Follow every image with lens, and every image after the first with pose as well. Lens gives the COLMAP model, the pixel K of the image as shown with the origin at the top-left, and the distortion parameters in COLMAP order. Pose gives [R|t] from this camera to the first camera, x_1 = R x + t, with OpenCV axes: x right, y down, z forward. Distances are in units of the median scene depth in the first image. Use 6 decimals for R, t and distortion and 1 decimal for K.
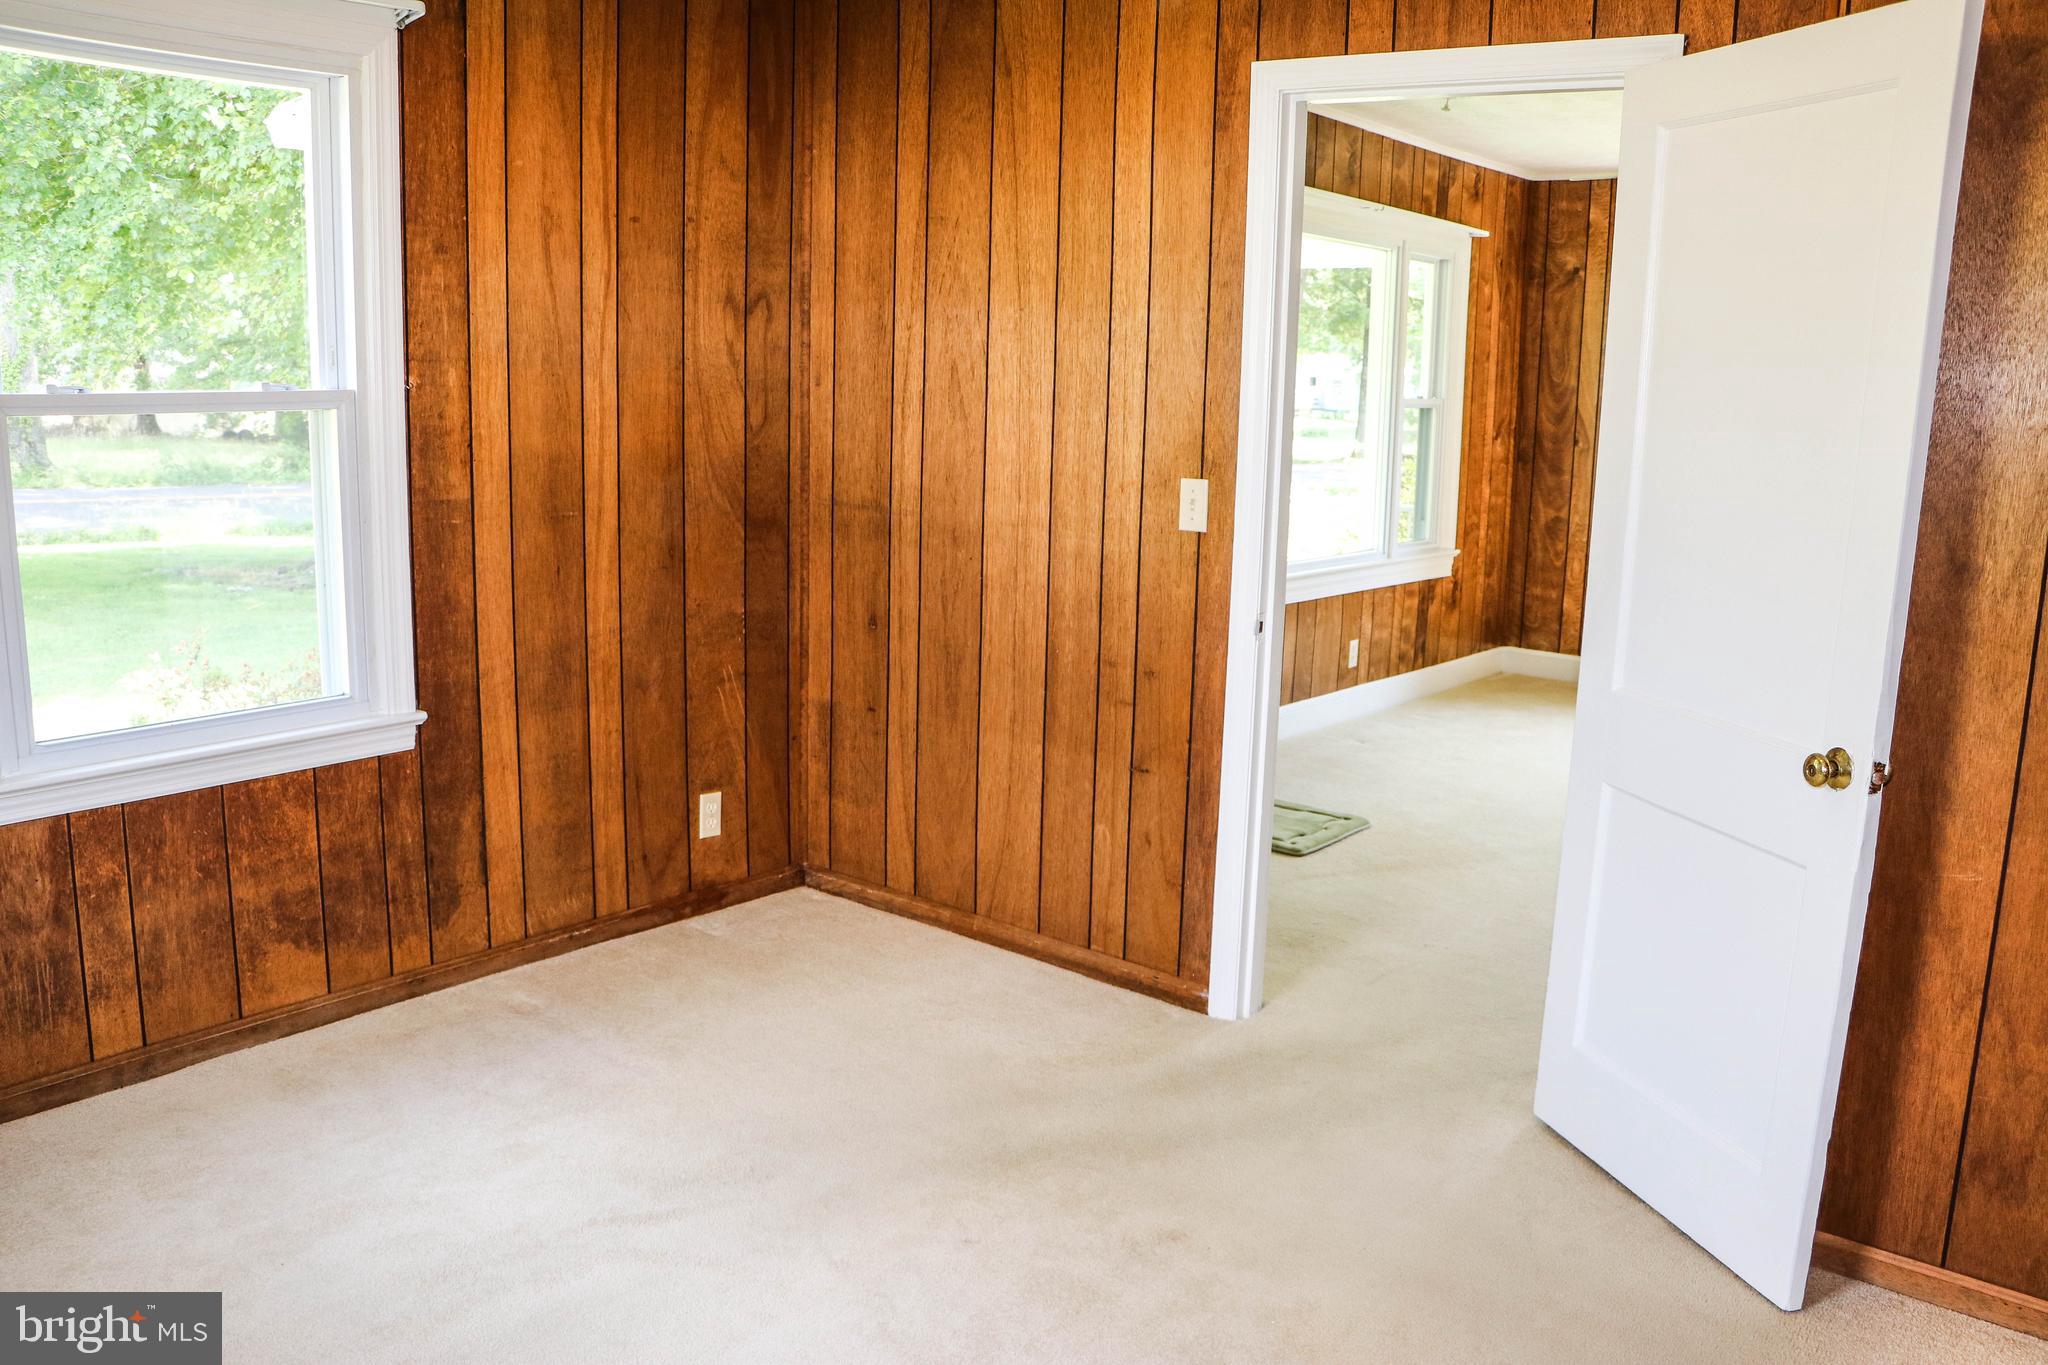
lens RADIAL K [[1680.3, 0, 1005.1], [0, 1680.3, 673.1], [0, 0, 1]] dist [-0.186372, 0.163144]
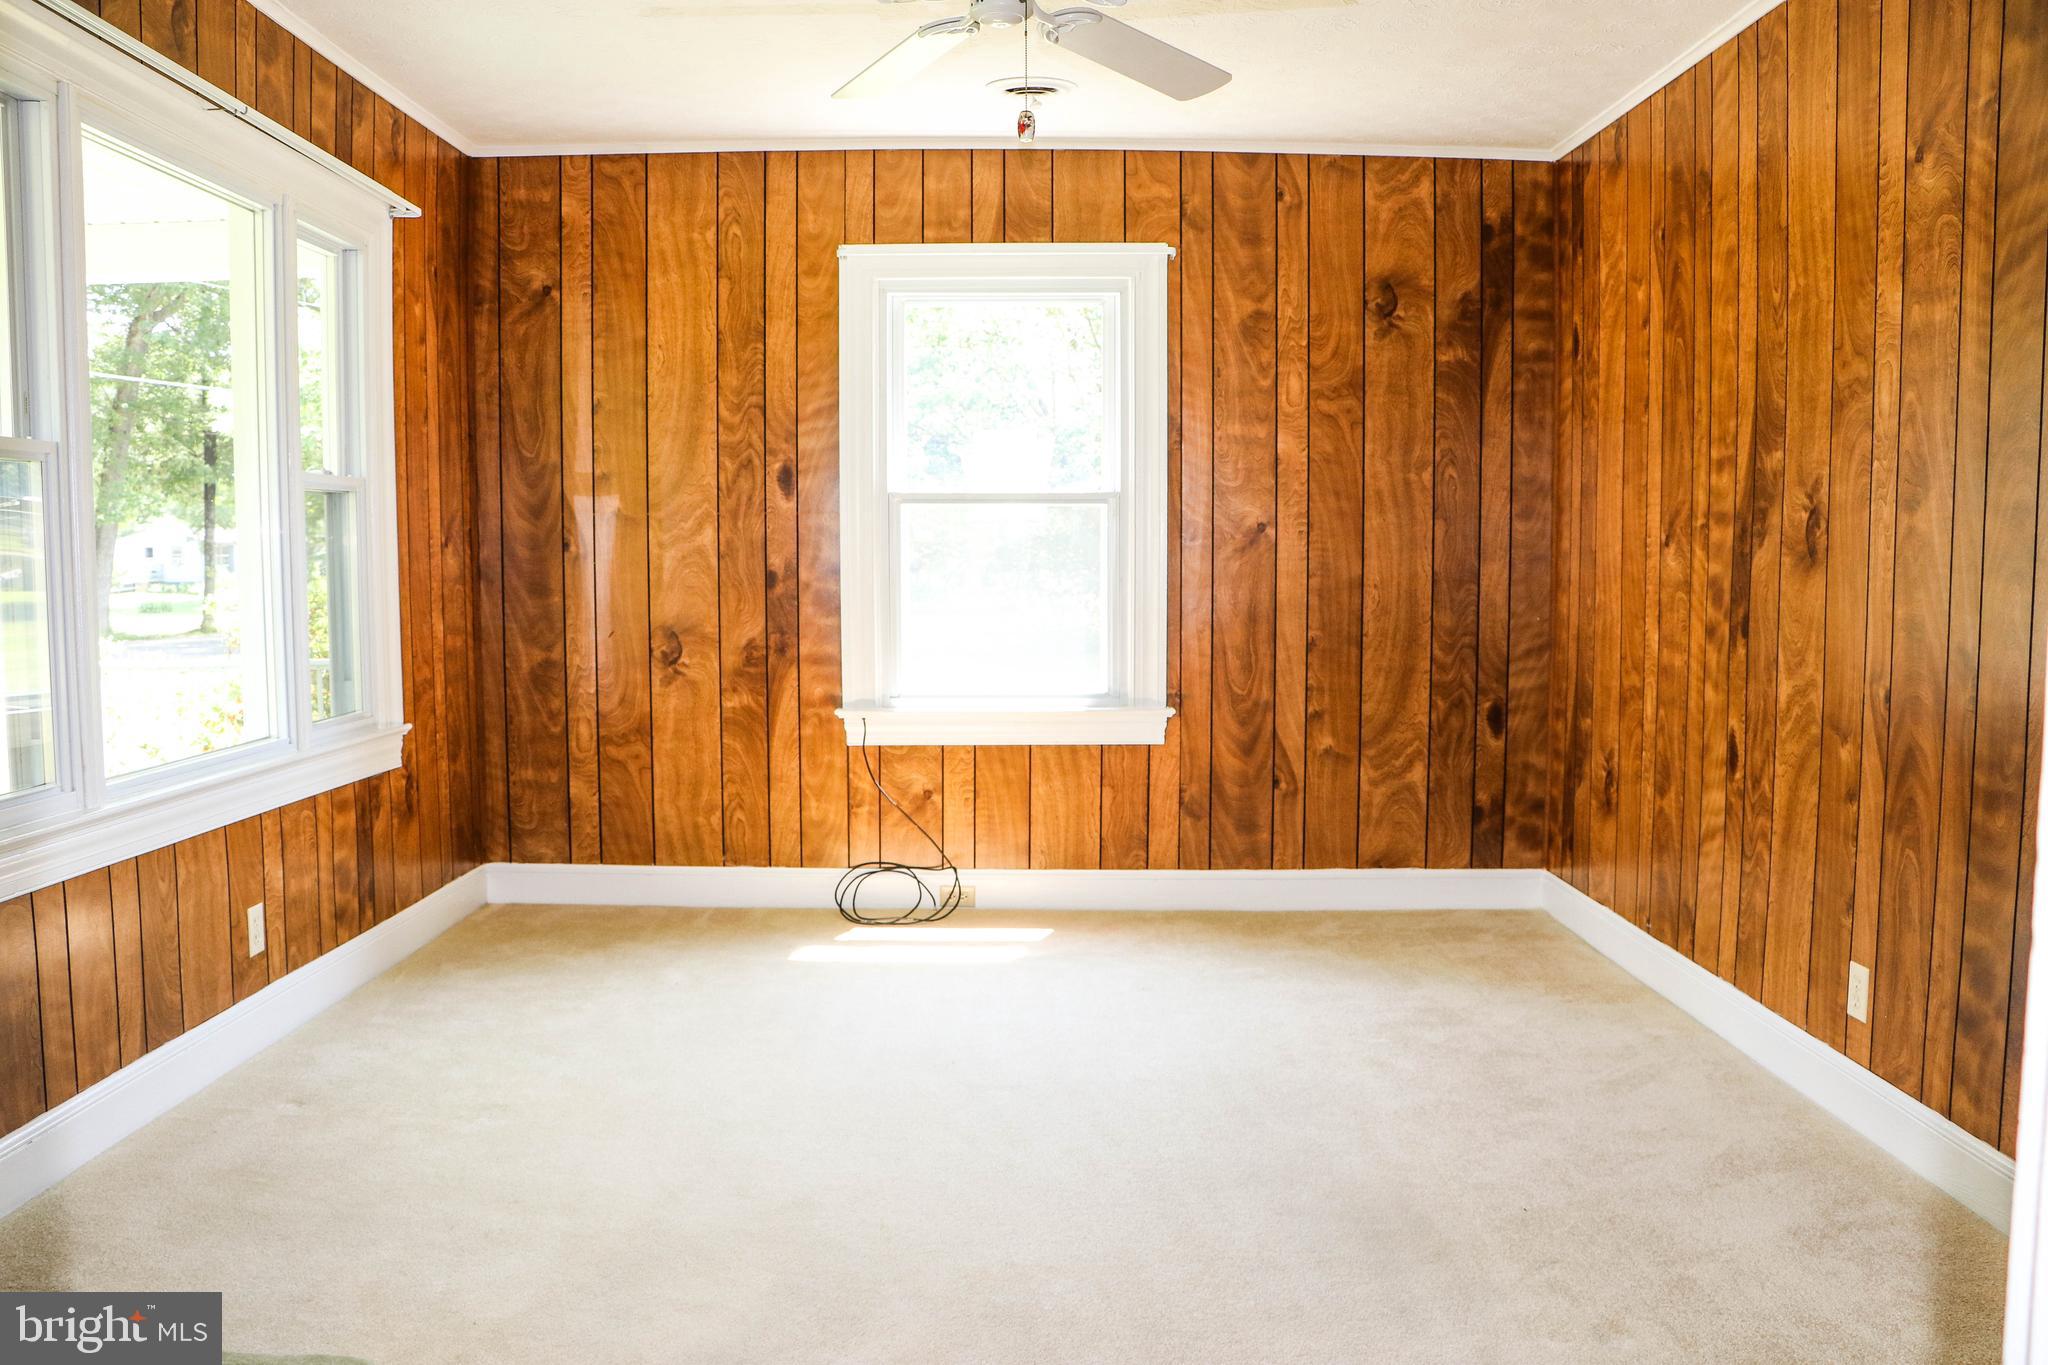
lens RADIAL K [[1680.3, 0, 1017.1], [0, 1680.3, 689.2], [0, 0, 1]] dist [-0.186372, 0.163144]
pose [[0.781831, -0.077499, 0.618655, 0.072616], [0.132110, 0.990306, -0.042900, -0.030658], [-0.609333, 0.115271, 0.784491, 0.377186]]
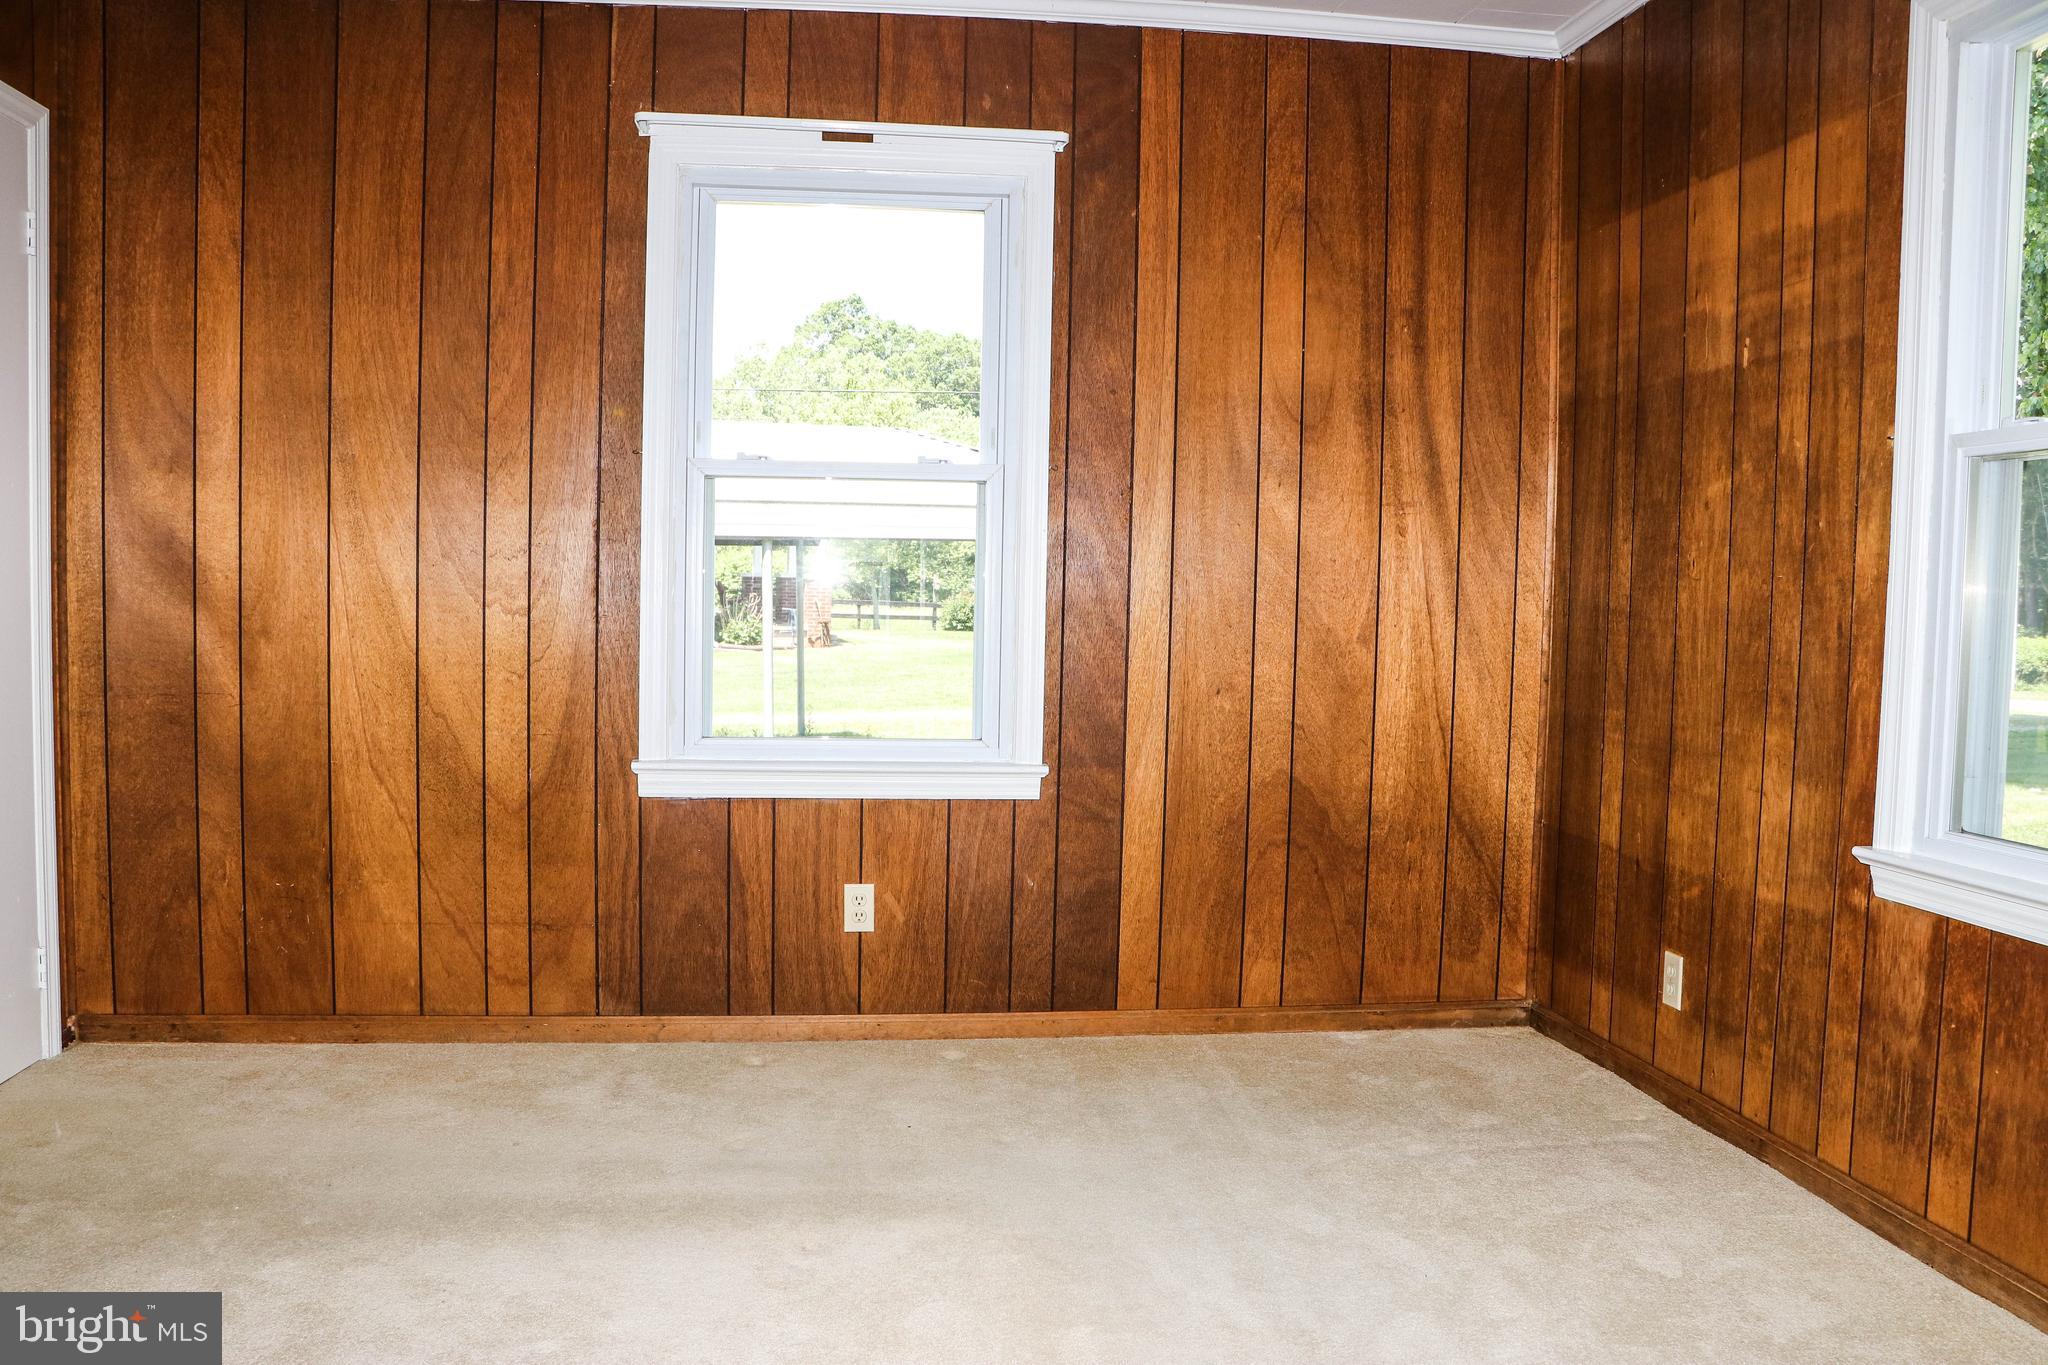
lens RADIAL K [[1680.3, 0, 1014.8], [0, 1680.3, 708.3], [0, 0, 1]] dist [-0.186372, 0.163144]
pose [[-0.700652, 0.011644, -0.713409, 0.145268], [-0.165292, 0.970018, 0.178168, -0.035354], [0.694094, 0.242754, -0.677720, 0.468273]]
